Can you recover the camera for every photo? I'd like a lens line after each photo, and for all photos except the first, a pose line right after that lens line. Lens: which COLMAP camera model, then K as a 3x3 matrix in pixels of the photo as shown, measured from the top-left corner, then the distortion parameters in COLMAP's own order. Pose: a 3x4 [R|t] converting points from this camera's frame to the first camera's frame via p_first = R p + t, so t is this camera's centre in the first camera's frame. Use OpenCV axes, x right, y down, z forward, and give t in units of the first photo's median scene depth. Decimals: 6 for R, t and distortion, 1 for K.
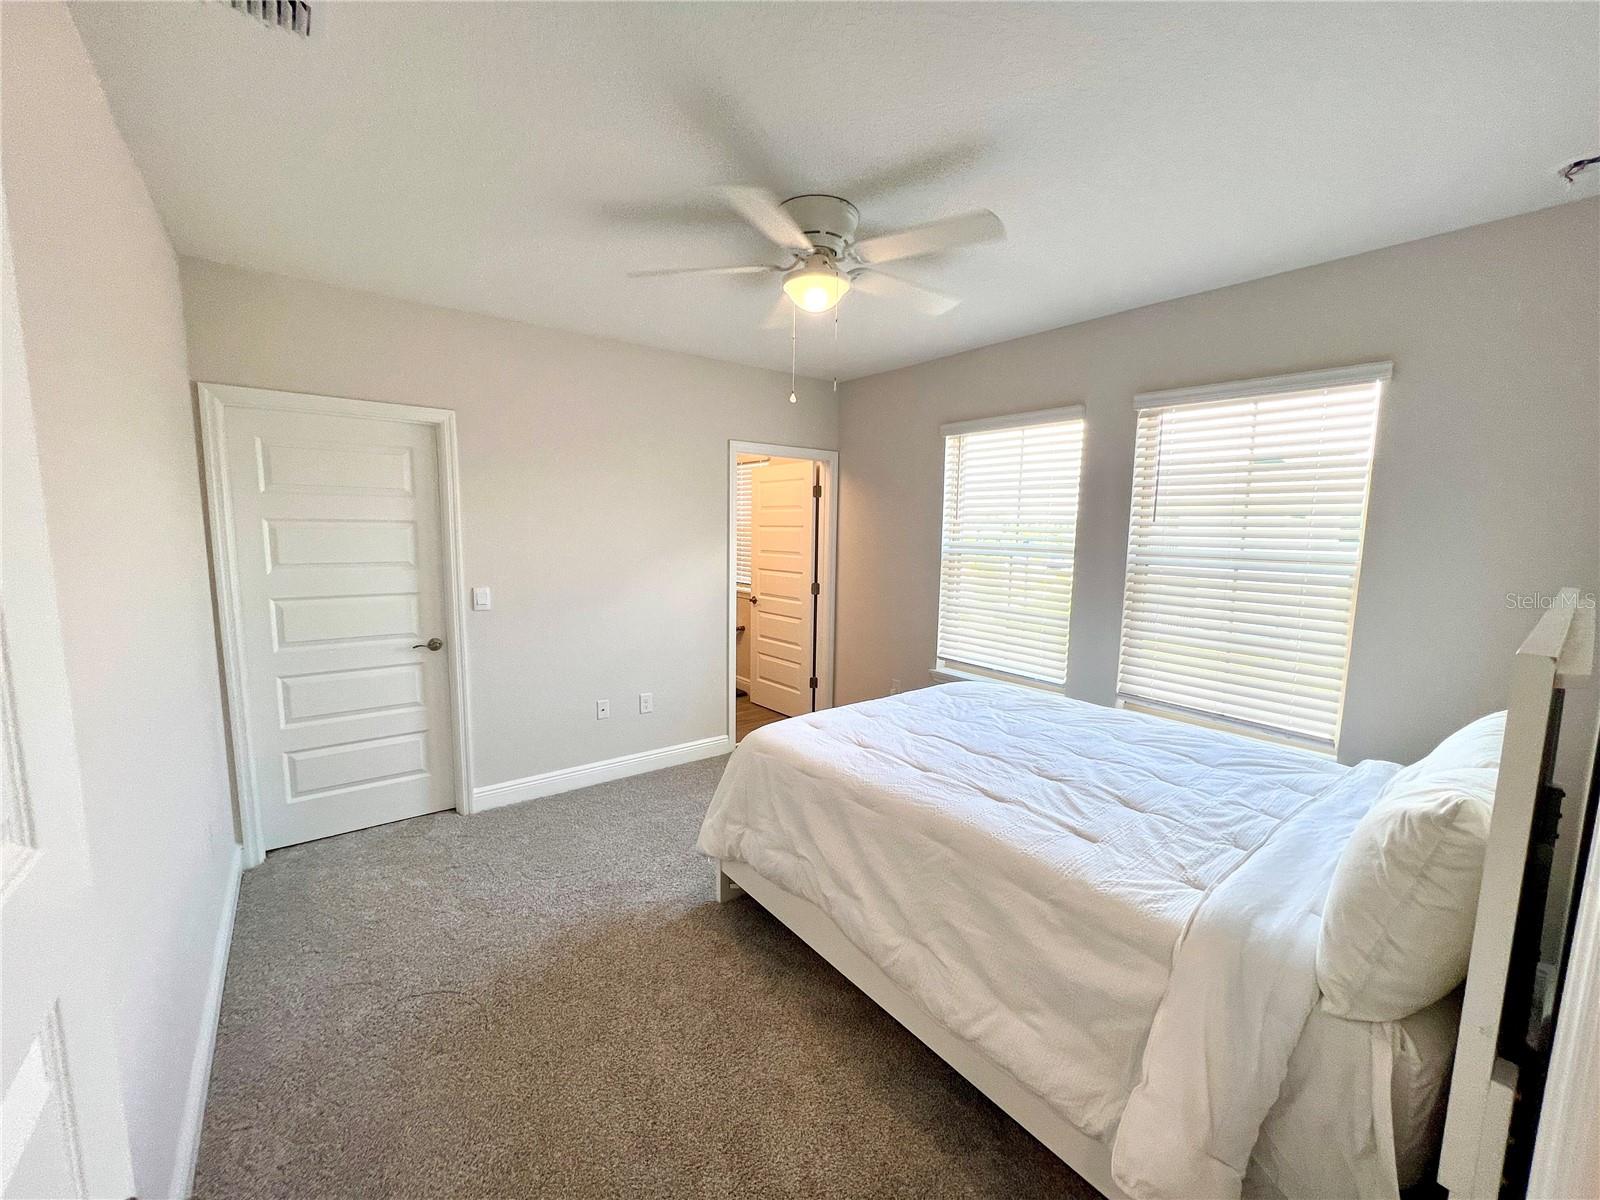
lens RADIAL K [[638.1, 0, 806.1], [0, 638.1, 605.8], [0, 0, 1]] dist [0.011282, 0.000421]
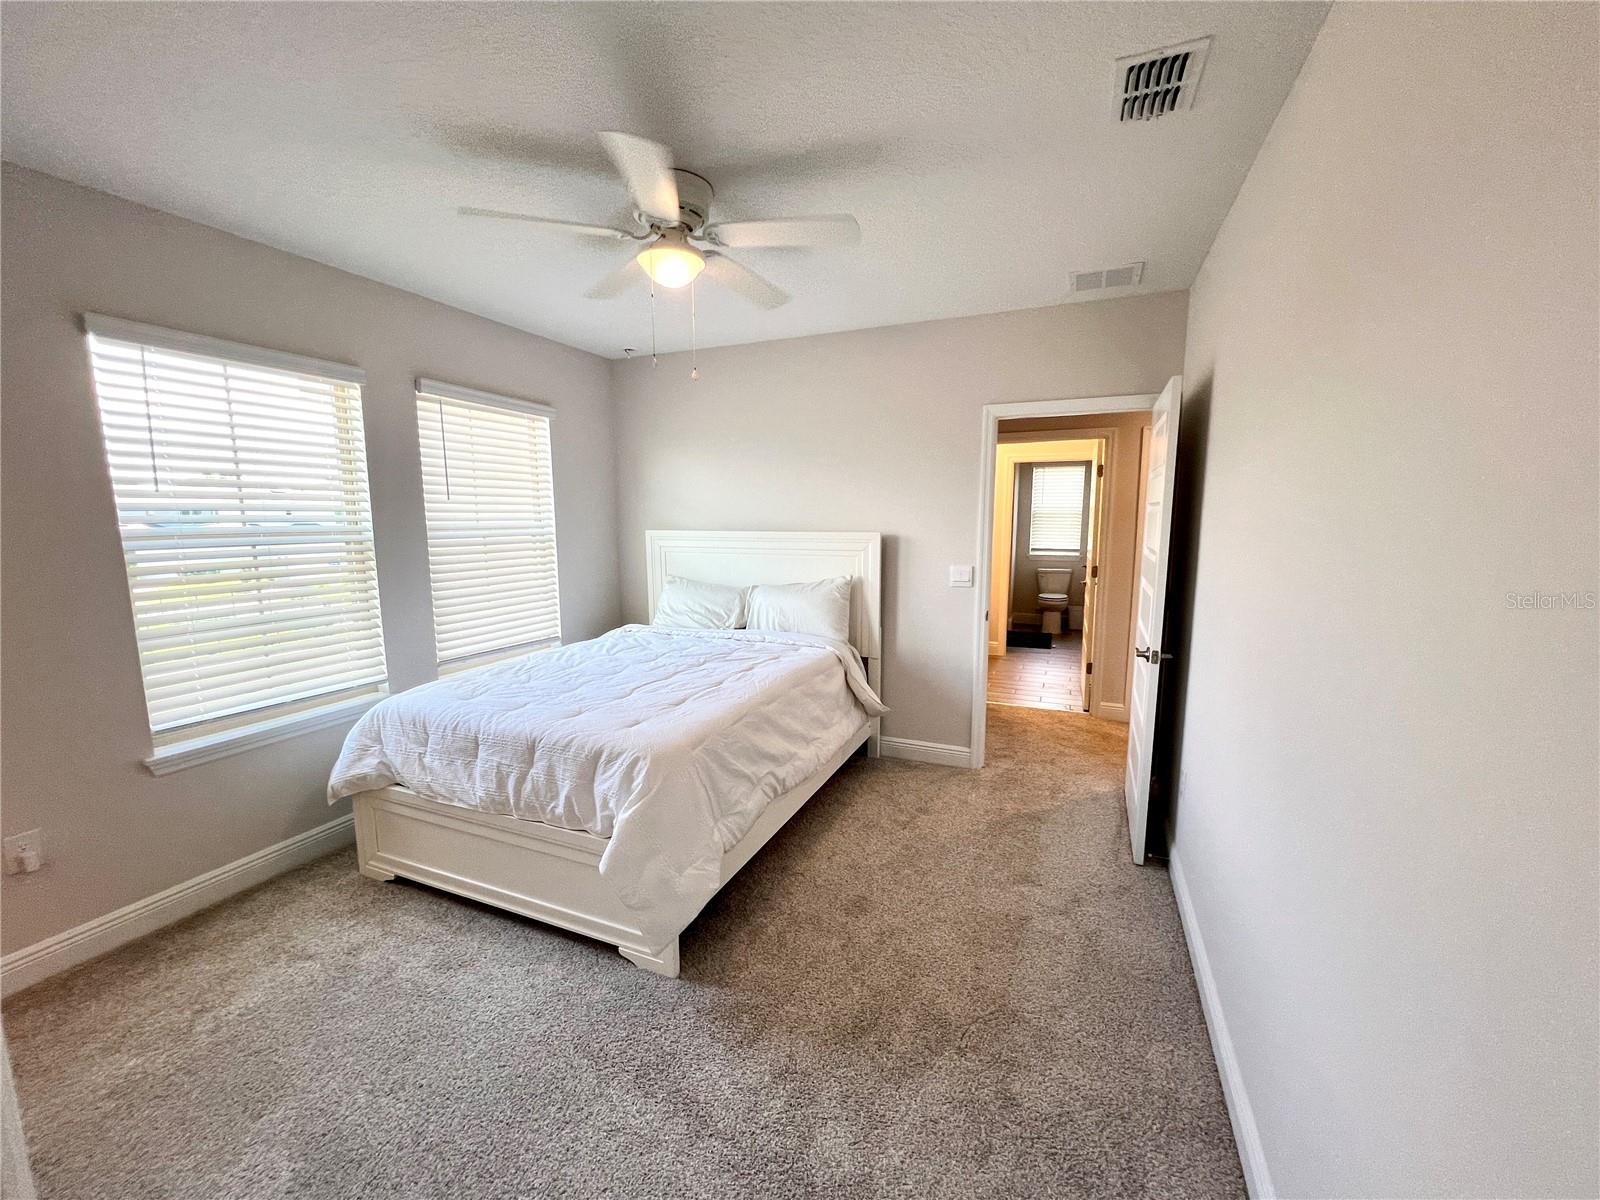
lens RADIAL K [[638.1, 0, 842.9], [0, 638.1, 595.2], [0, 0, 1]] dist [0.011282, 0.000421]
pose [[-0.505860, -0.133752, 0.852183, -0.776689], [0.090842, 0.974153, 0.206819, -0.137536], [-0.857819, 0.182035, -0.480635, 0.972950]]
